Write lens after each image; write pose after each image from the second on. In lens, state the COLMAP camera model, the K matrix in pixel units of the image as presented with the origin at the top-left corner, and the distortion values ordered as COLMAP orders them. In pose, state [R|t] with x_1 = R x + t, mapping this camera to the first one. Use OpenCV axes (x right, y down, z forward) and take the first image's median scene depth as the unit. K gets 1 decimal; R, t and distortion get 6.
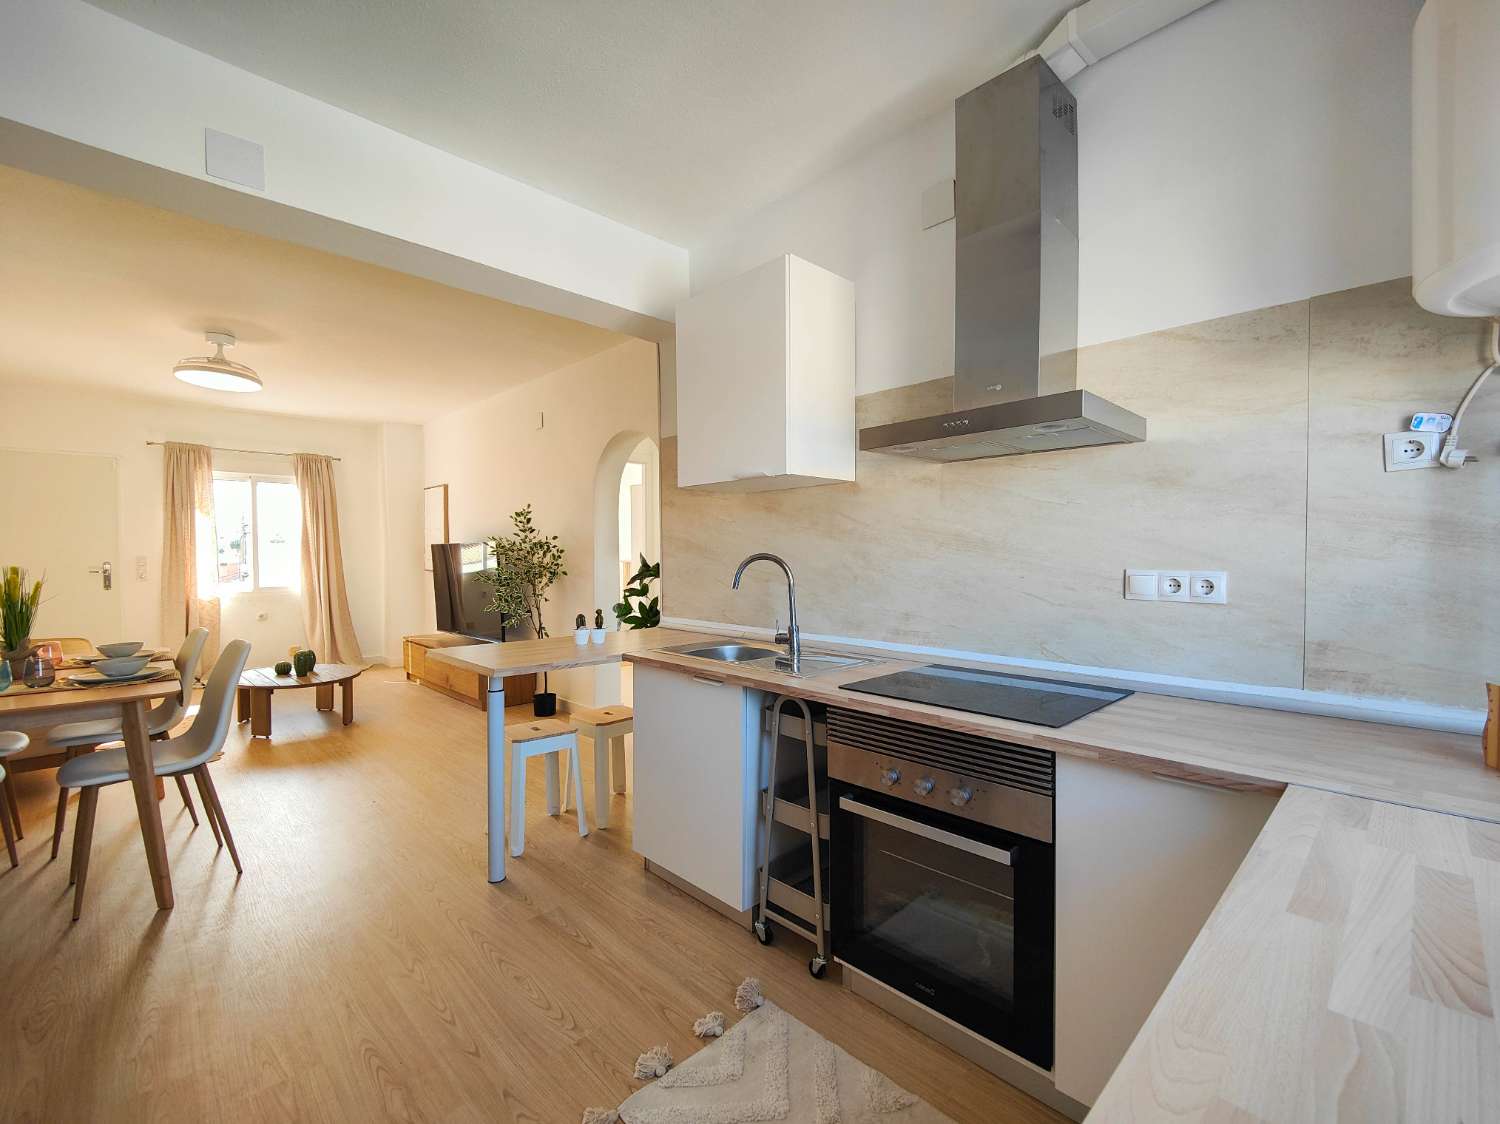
lens RADIAL K [[659.0, 0, 753.2], [0, 659.0, 566.5], [0, 0, 1]] dist [0.019897, -0.015424]
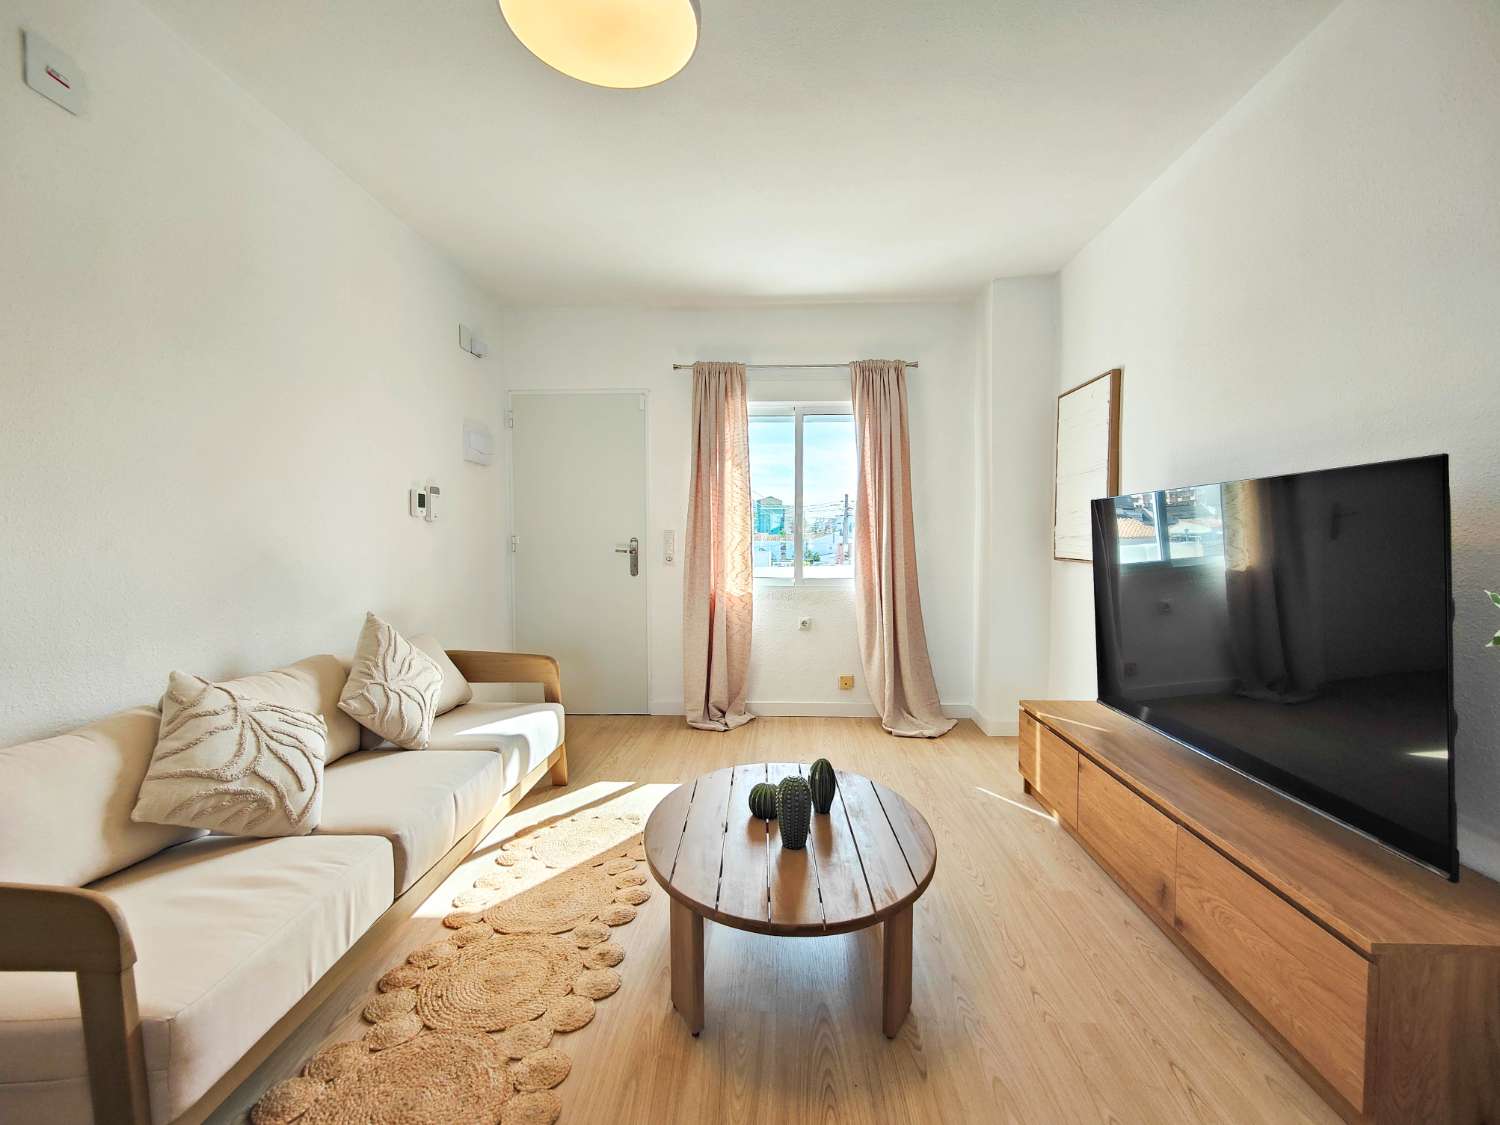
lens RADIAL K [[667.4, 0, 762.0], [0, 667.4, 567.0], [0, 0, 1]] dist [0.021109, -0.018662]
pose [[0.696423, 0.034014, -0.716825, -0.850221], [-0.015576, 0.999357, 0.032288, -0.002748], [0.717462, -0.011321, 0.696506, 1.435599]]
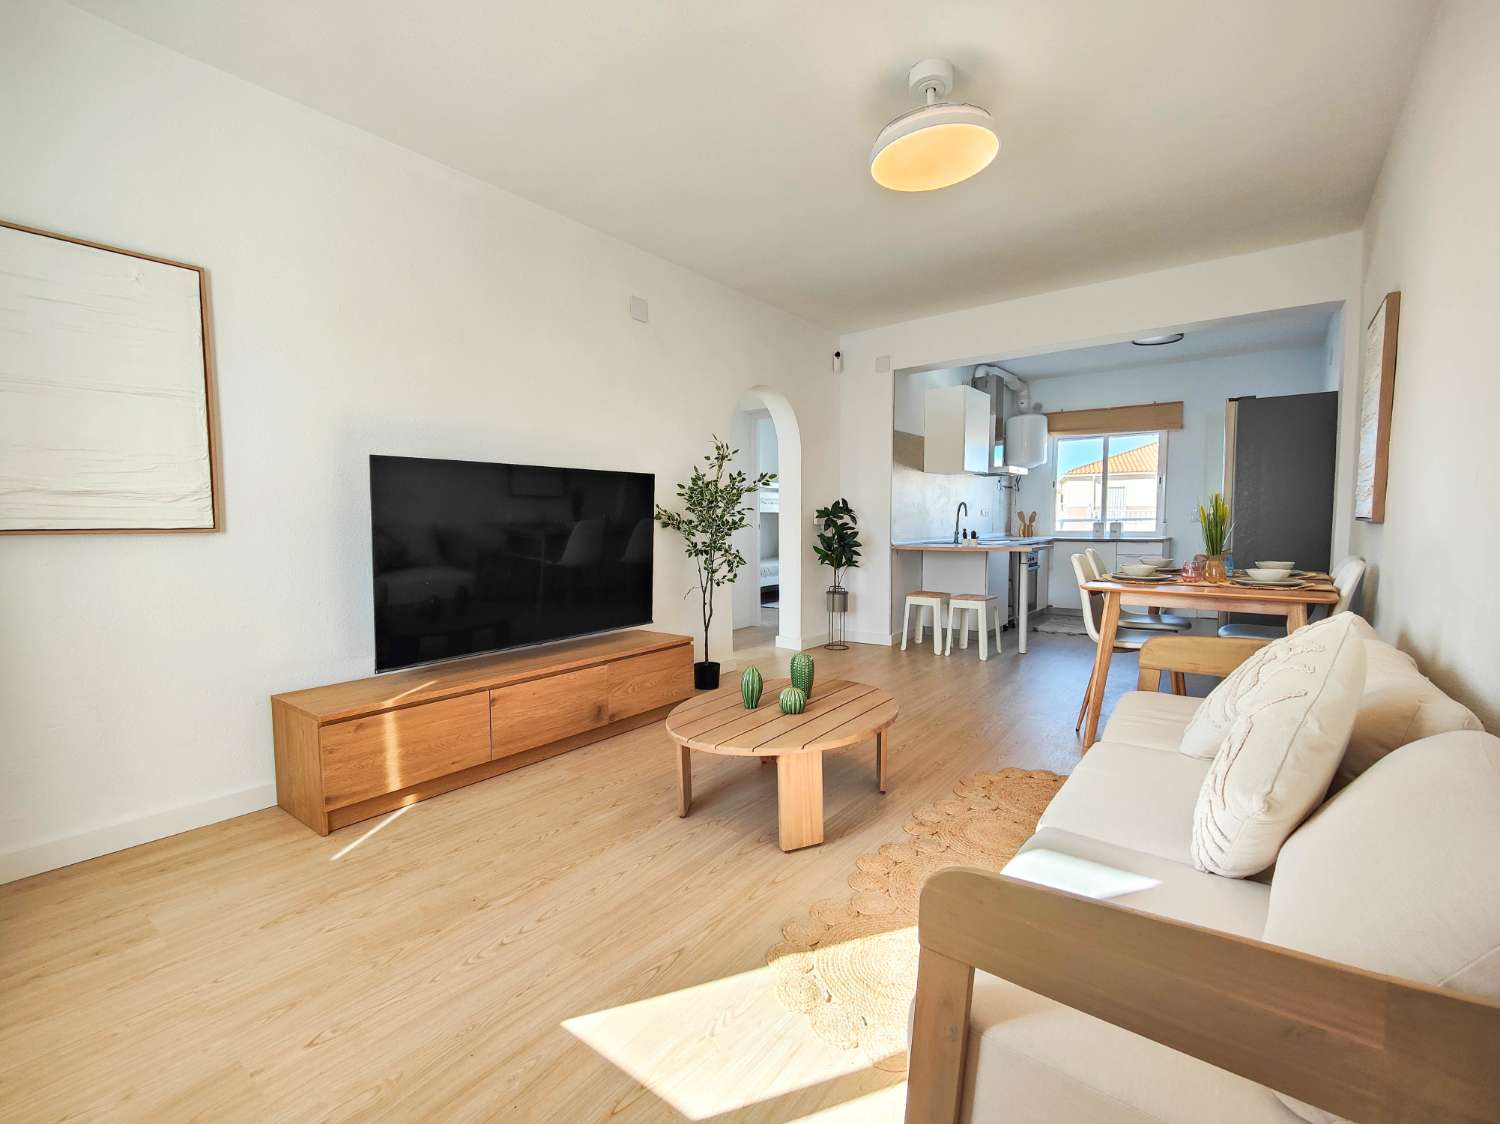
lens RADIAL K [[664.1, 0, 748.3], [0, 664.1, 566.3], [0, 0, 1]] dist [0.022372, -0.016307]
pose [[-0.134219, -0.065004, 0.988817, -2.426060], [0.027291, 0.997225, 0.069261, 0.027691], [-0.990576, 0.036282, -0.132073, 2.205601]]
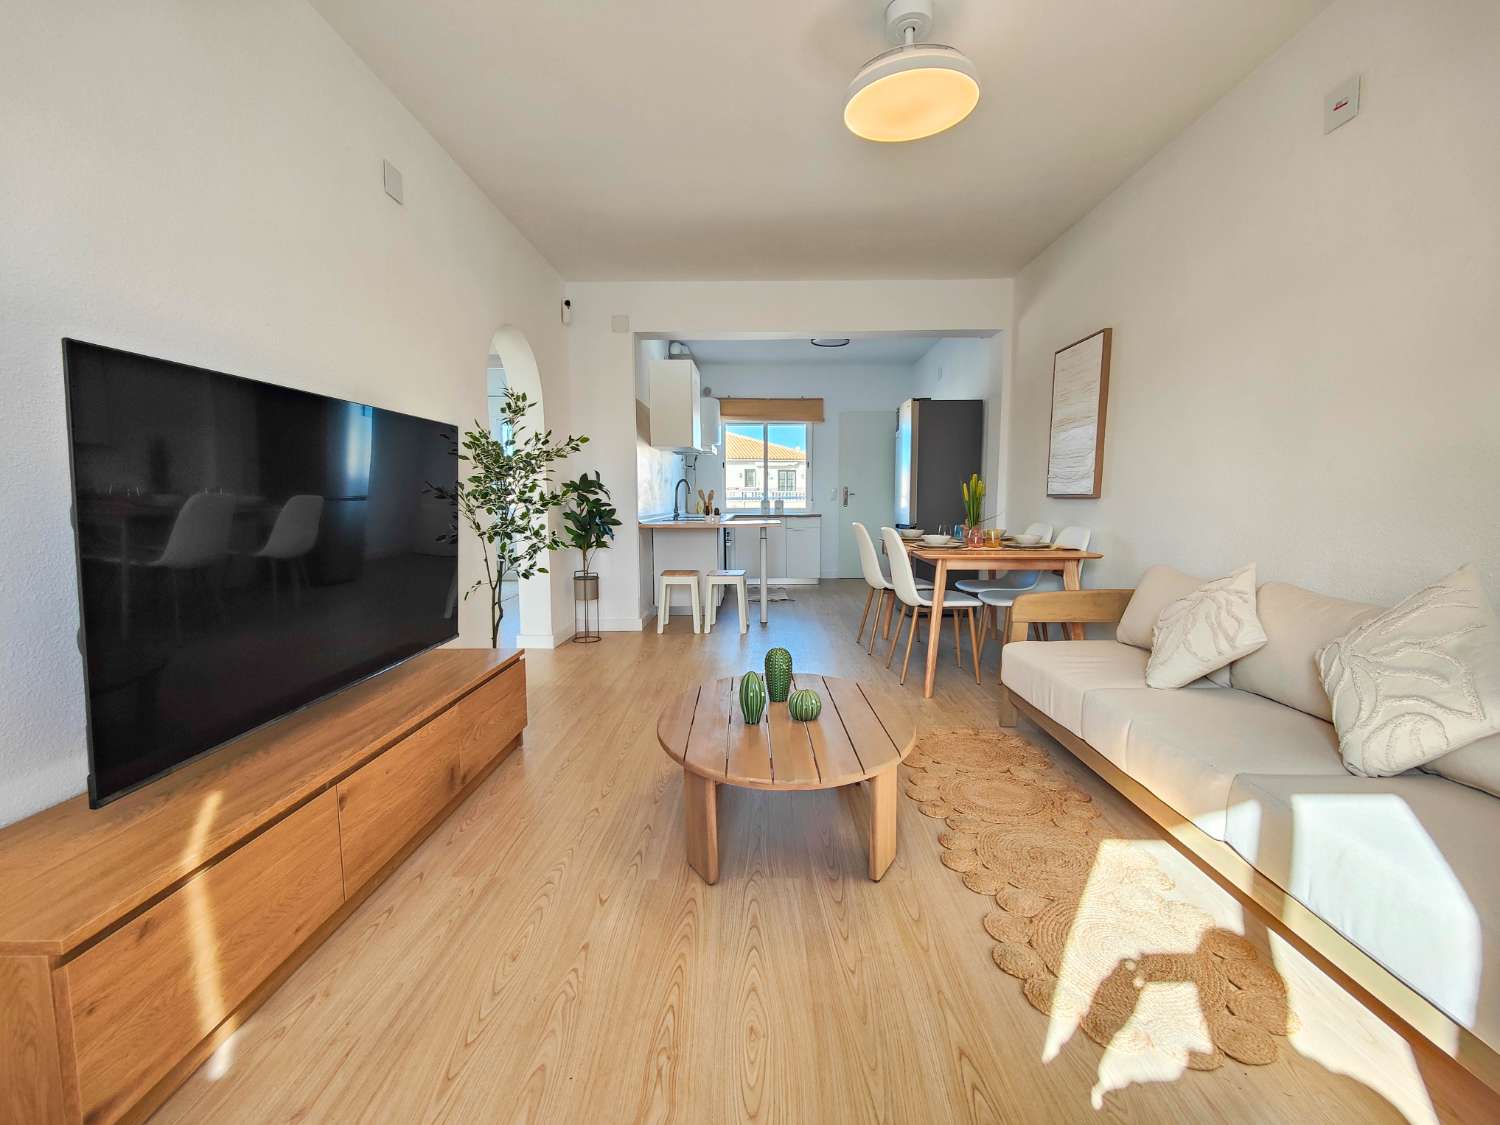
lens RADIAL K [[659.0, 0, 753.2], [0, 659.0, 567.0], [0, 0, 1]] dist [0.019897, -0.015424]
pose [[-0.705782, -0.069726, 0.704989, -1.978688], [0.018534, 0.992987, 0.116765, 0.026988], [-0.708187, 0.095477, -0.699540, 2.649501]]
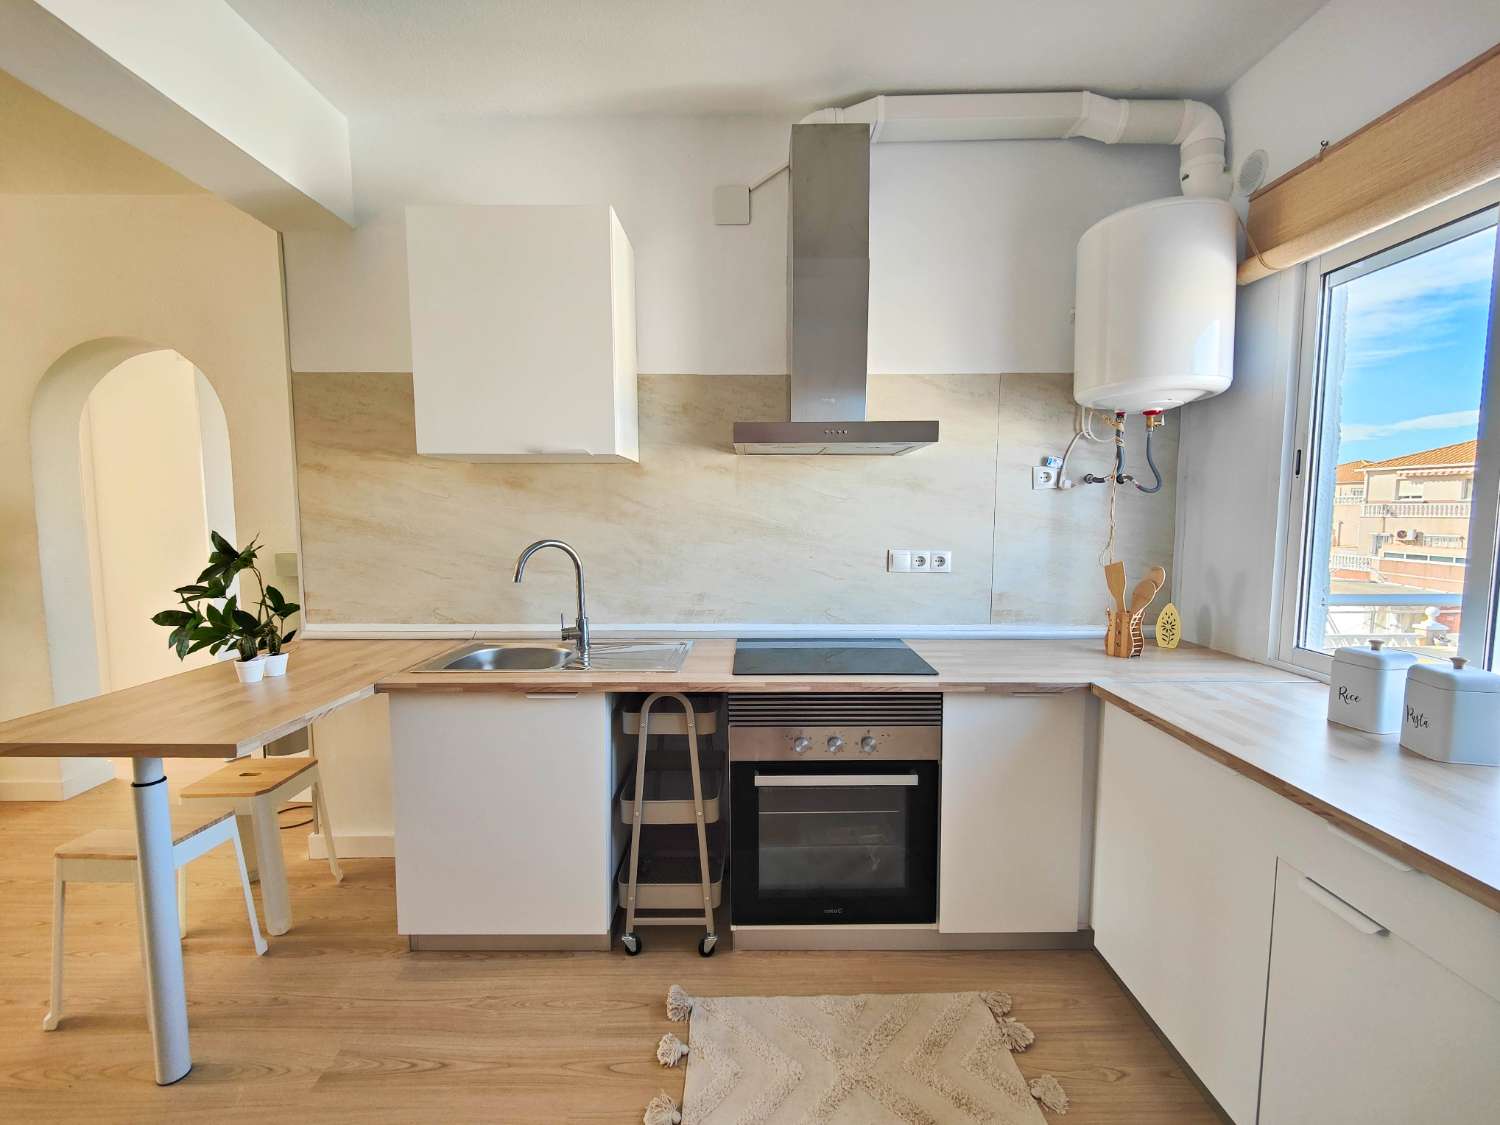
lens RADIAL K [[659.0, 0, 753.2], [0, 659.0, 567.0], [0, 0, 1]] dist [0.019897, -0.015424]
pose [[0.697003, -0.056370, 0.714849, -0.428530], [0.012201, 0.997693, 0.066778, -0.039236], [-0.716965, -0.037823, 0.696083, 0.196437]]
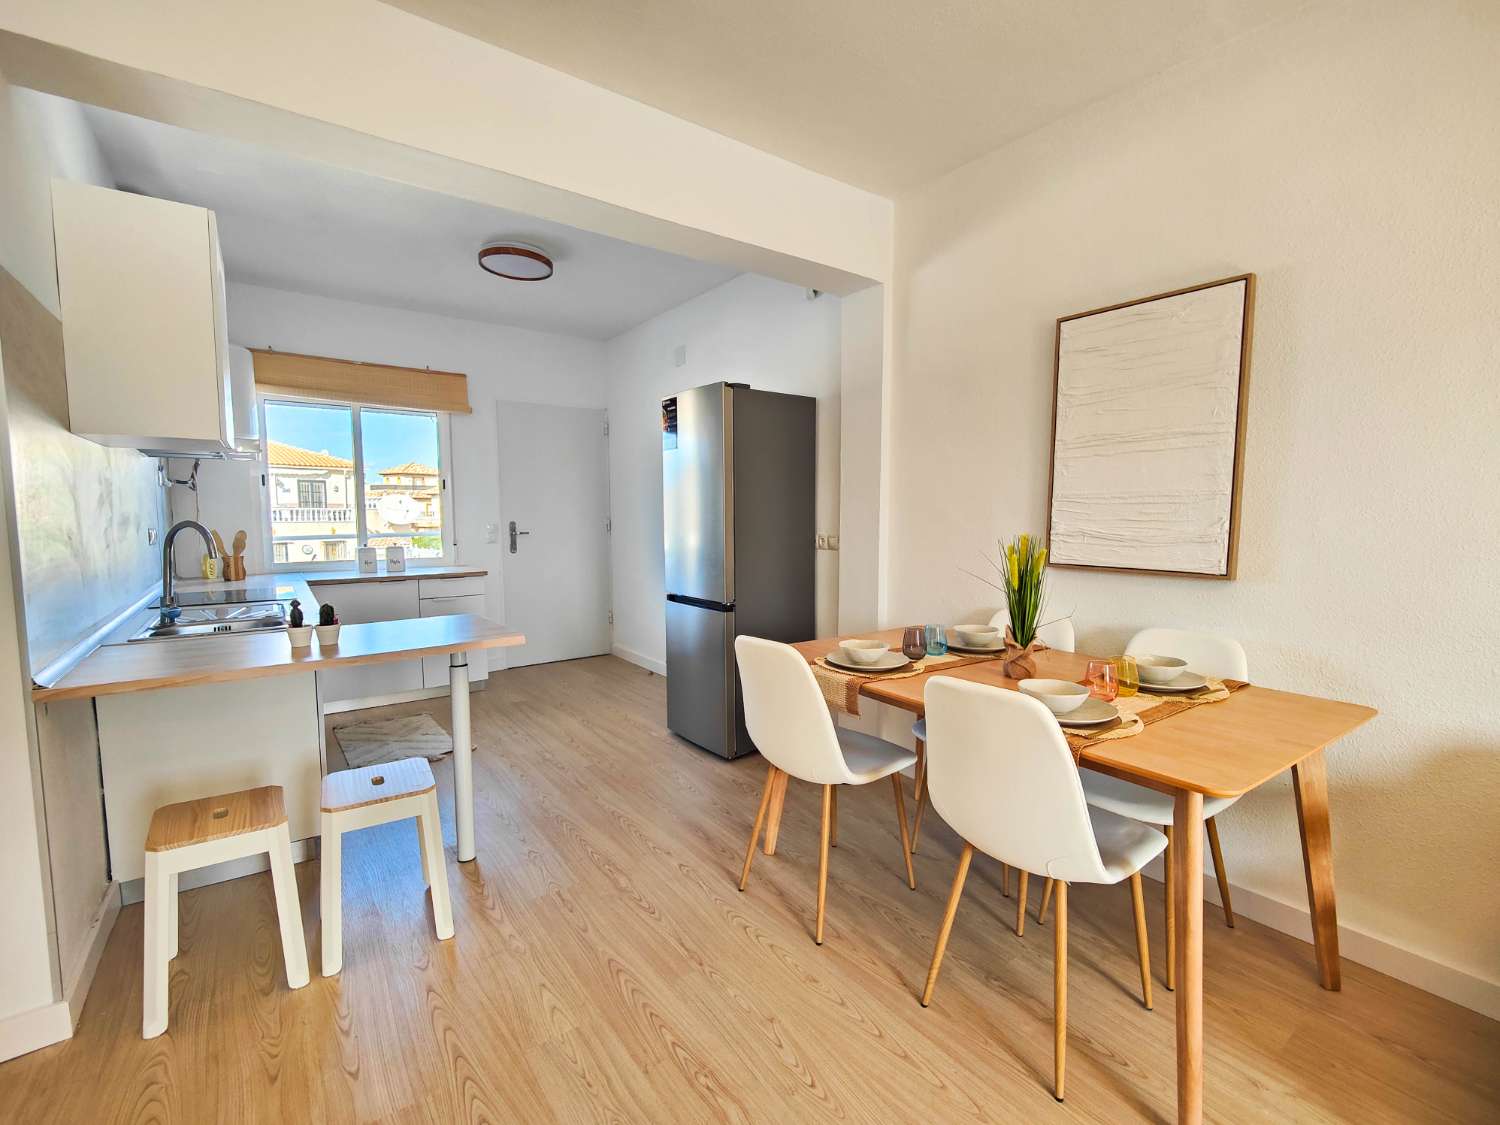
lens RADIAL K [[675.8, 0, 757.3], [0, 675.8, 568.7], [0, 0, 1]] dist [0.022425, -0.017288]
pose [[-0.989952, -0.007871, 0.141186, -0.969656], [0.006844, 0.994613, 0.103433, -0.047183], [-0.141239, 0.103360, -0.984565, 1.931016]]
